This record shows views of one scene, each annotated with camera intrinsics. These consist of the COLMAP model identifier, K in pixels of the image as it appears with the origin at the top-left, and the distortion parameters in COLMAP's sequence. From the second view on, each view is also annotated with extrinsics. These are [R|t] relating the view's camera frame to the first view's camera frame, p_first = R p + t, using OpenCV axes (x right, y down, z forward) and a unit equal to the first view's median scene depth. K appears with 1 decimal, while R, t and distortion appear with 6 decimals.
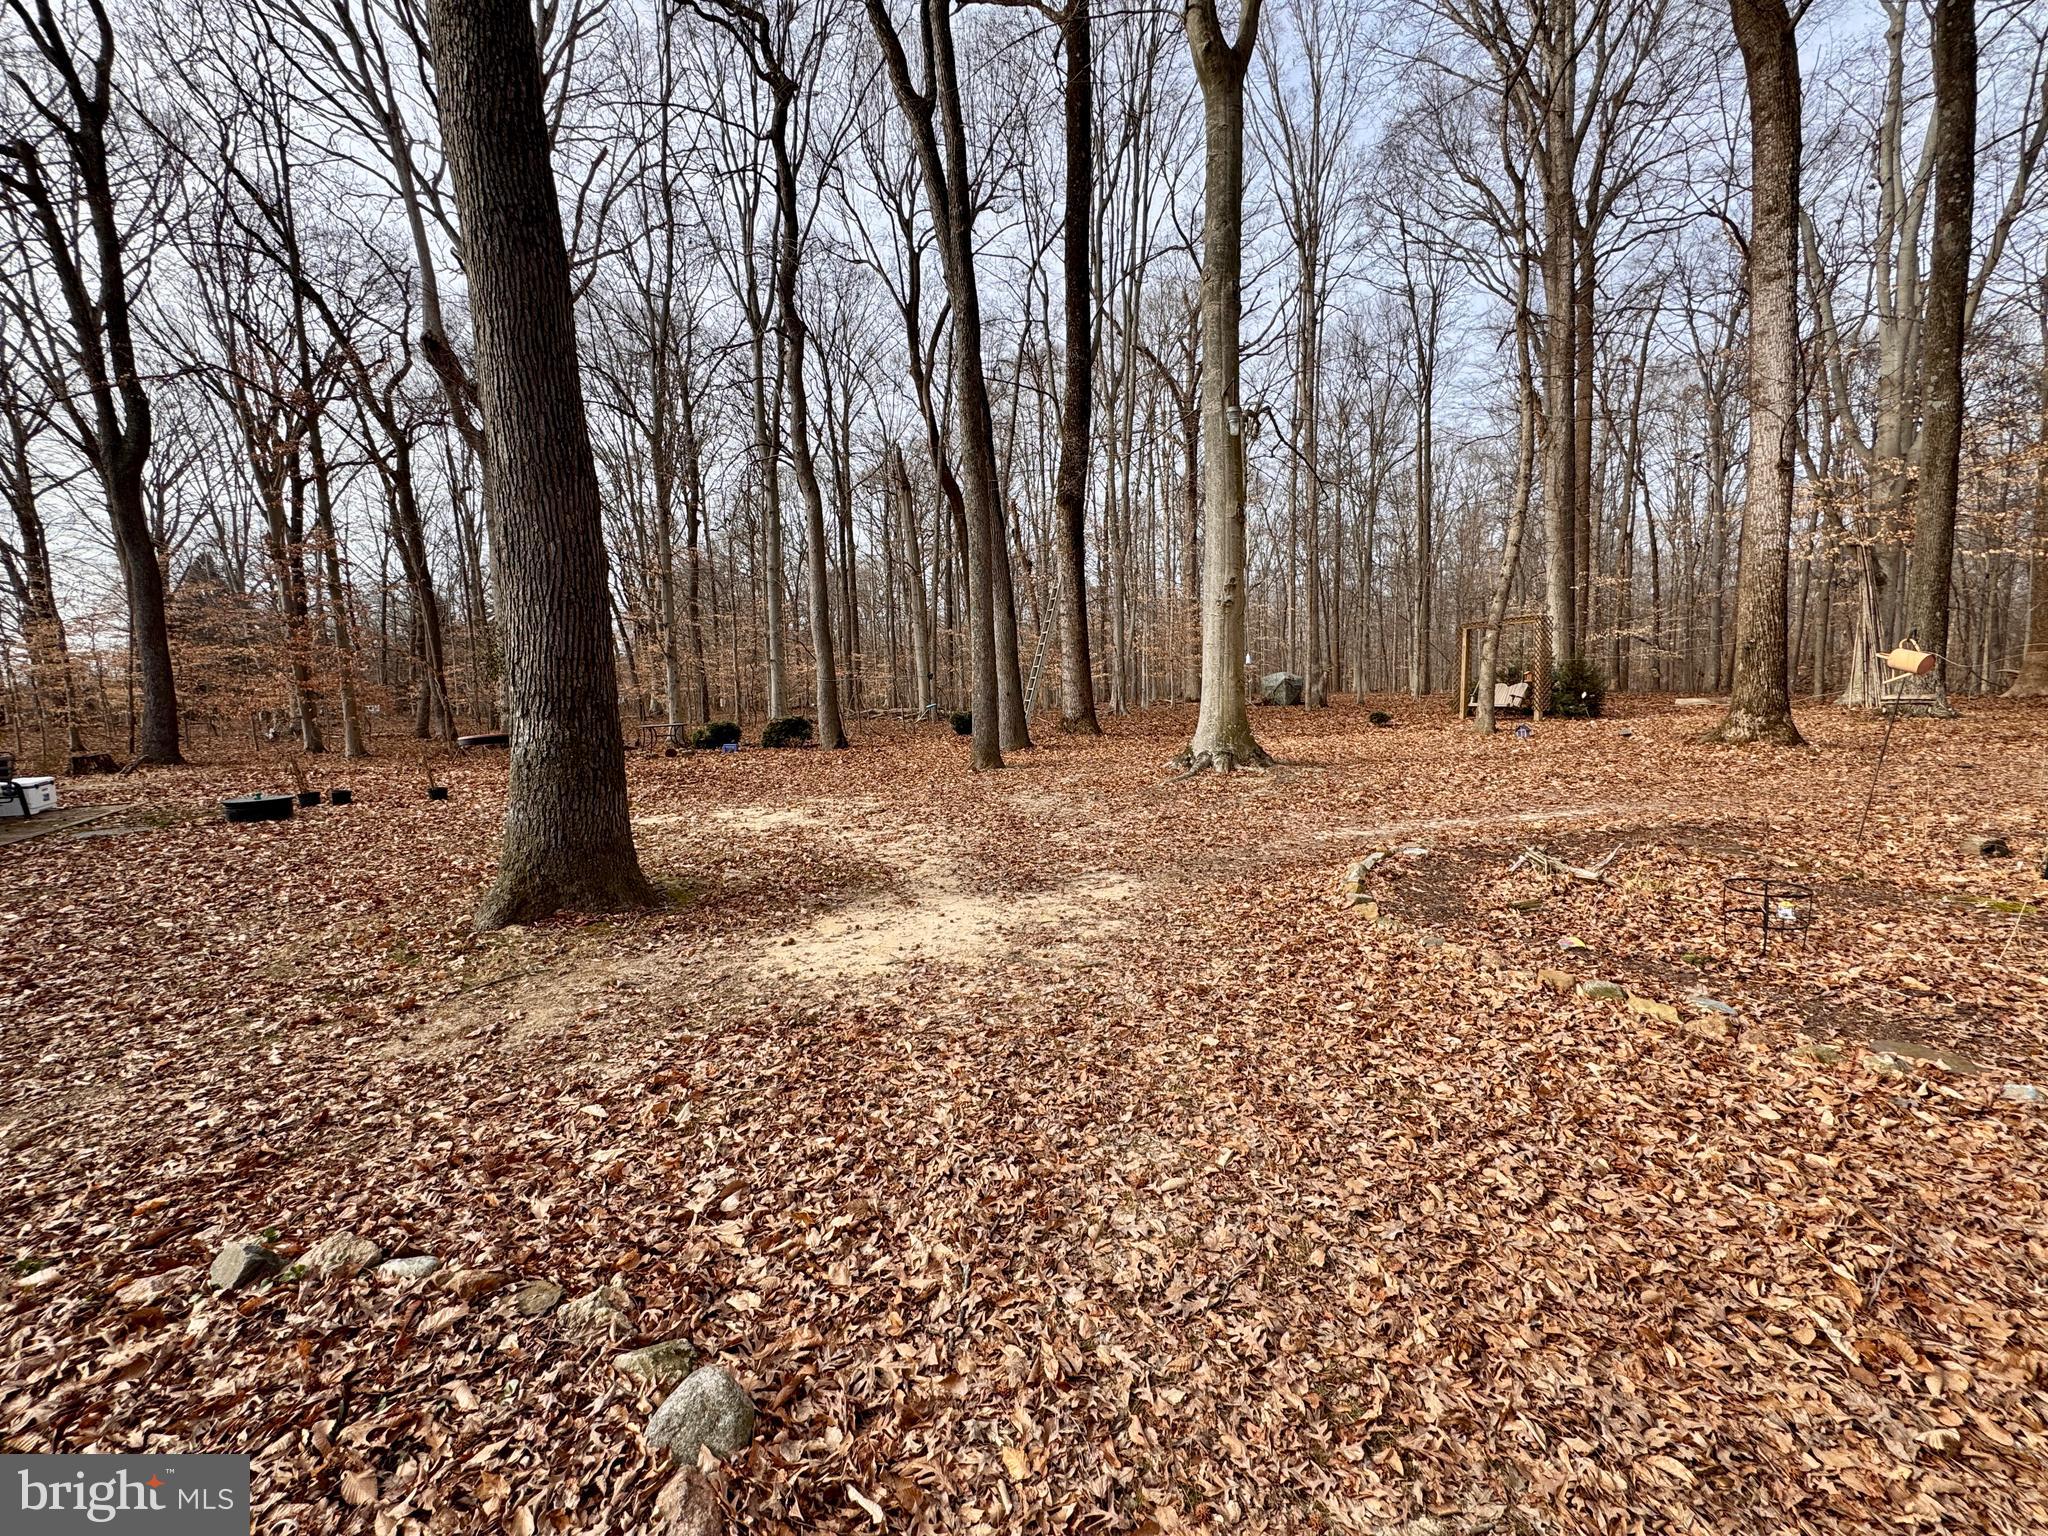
lens RADIAL K [[814.2, 0, 1025.7], [0, 814.2, 765.3], [0, 0, 1]] dist [-0.004358, 0.000469]
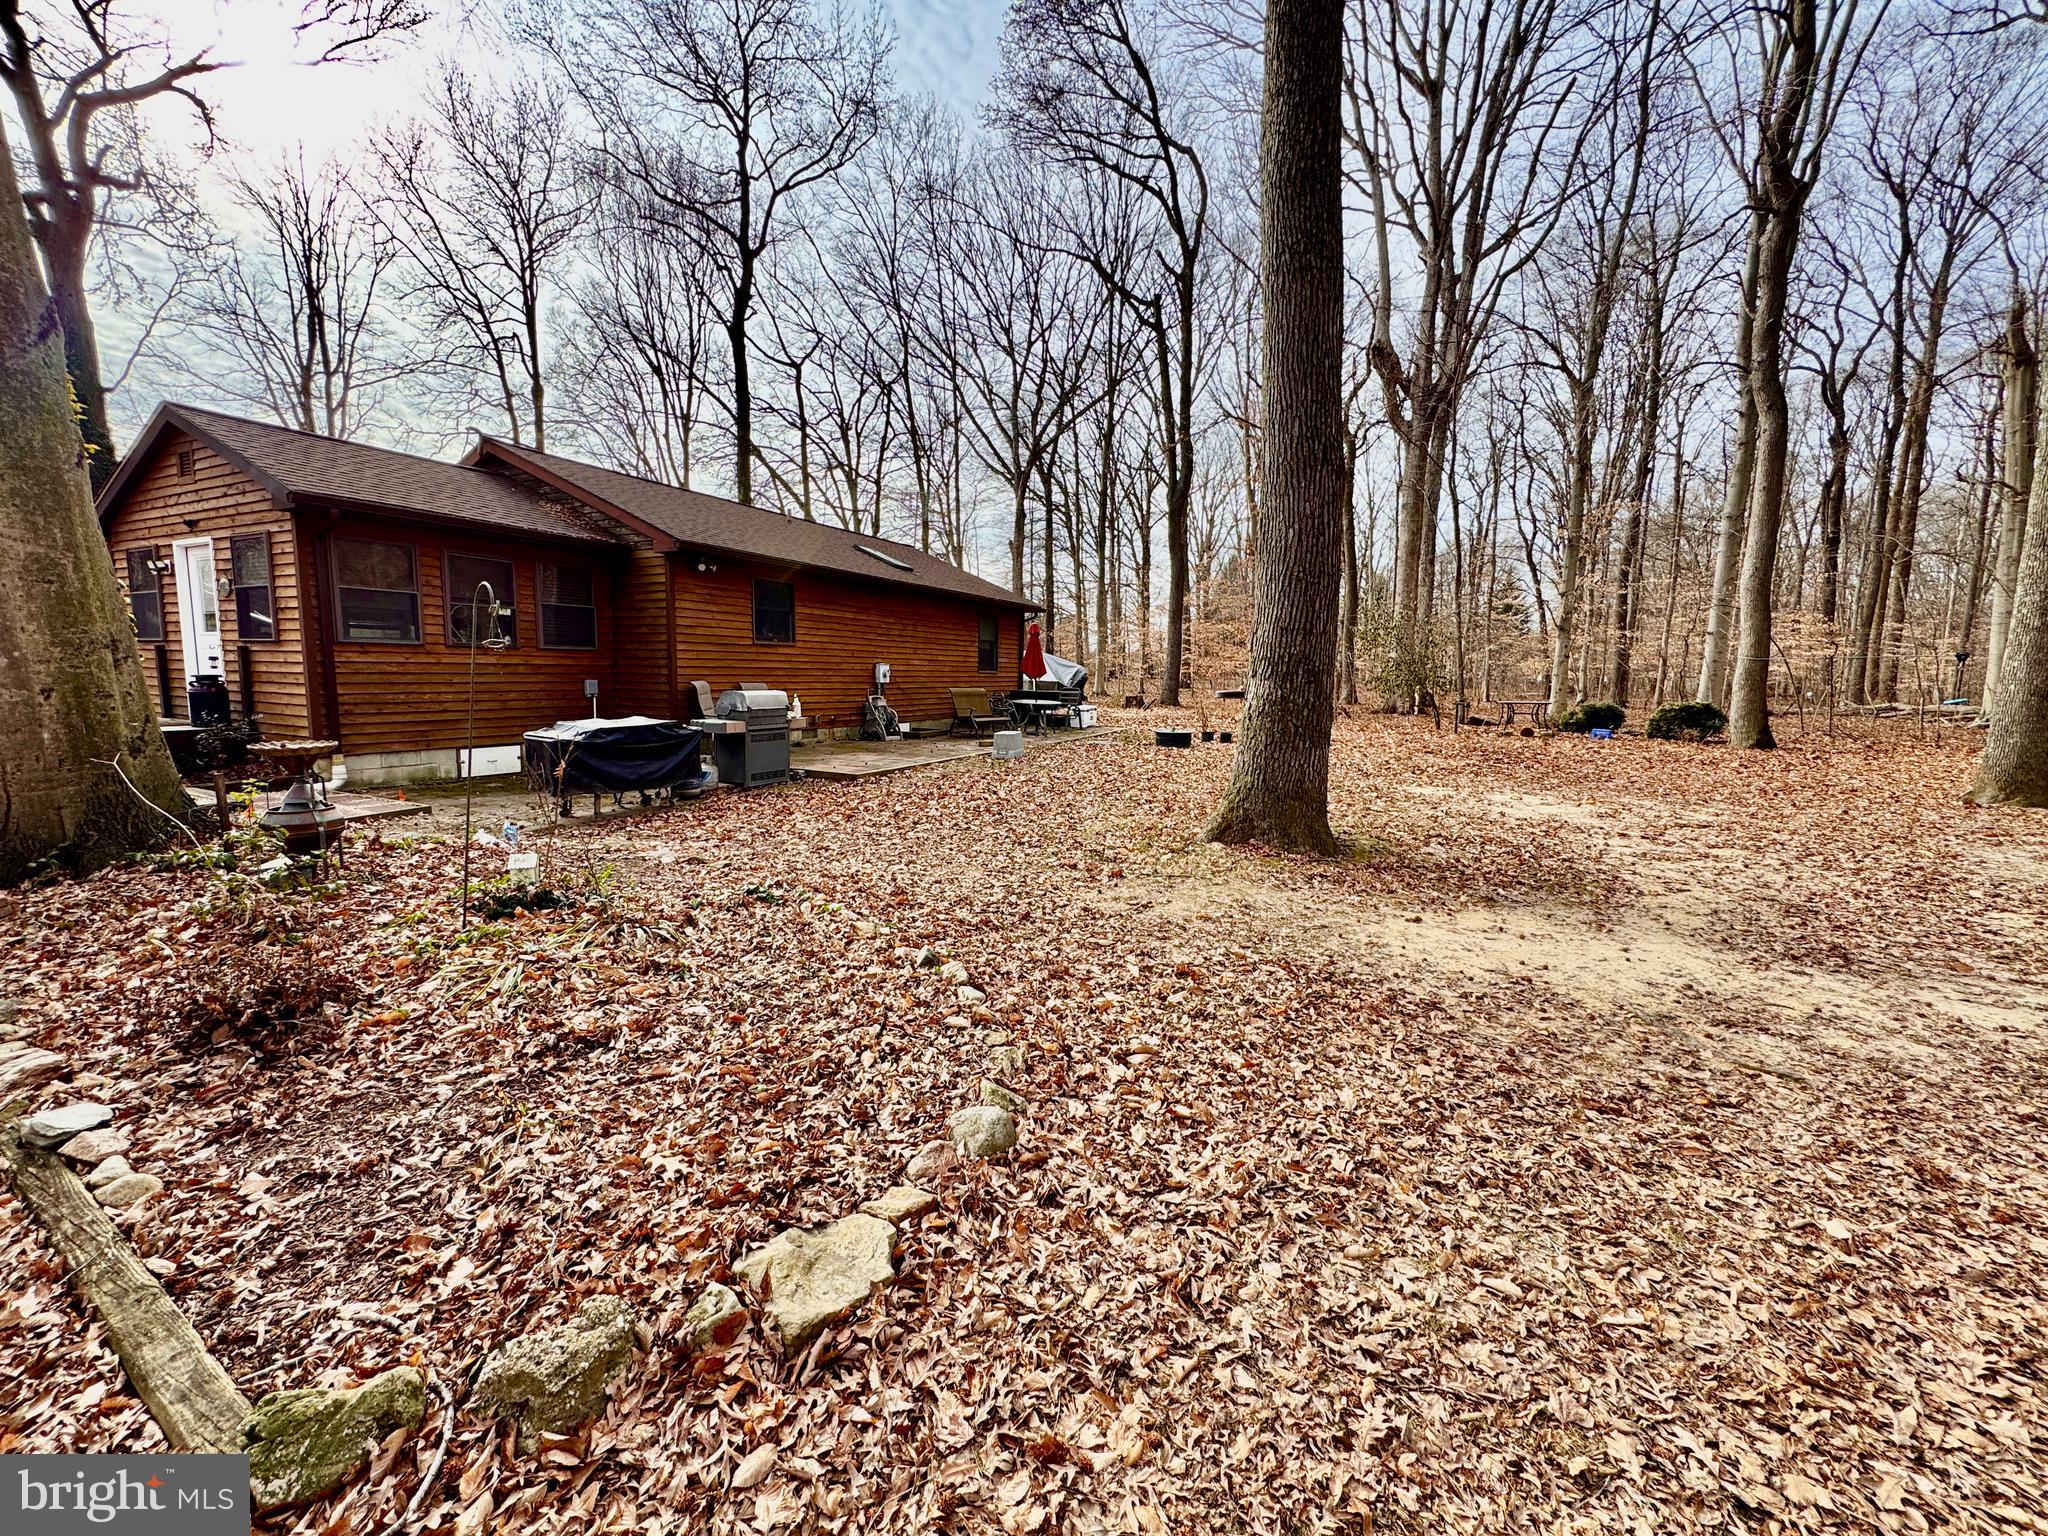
lens RADIAL K [[814.2, 0, 1023.5], [0, 814.2, 771.1], [0, 0, 1]] dist [-0.004358, 0.000469]
pose [[0.510079, 0.140211, -0.848623, 0.272467], [-0.107591, 0.989276, 0.098781, -0.005094], [0.853372, 0.040919, 0.519694, 0.084090]]
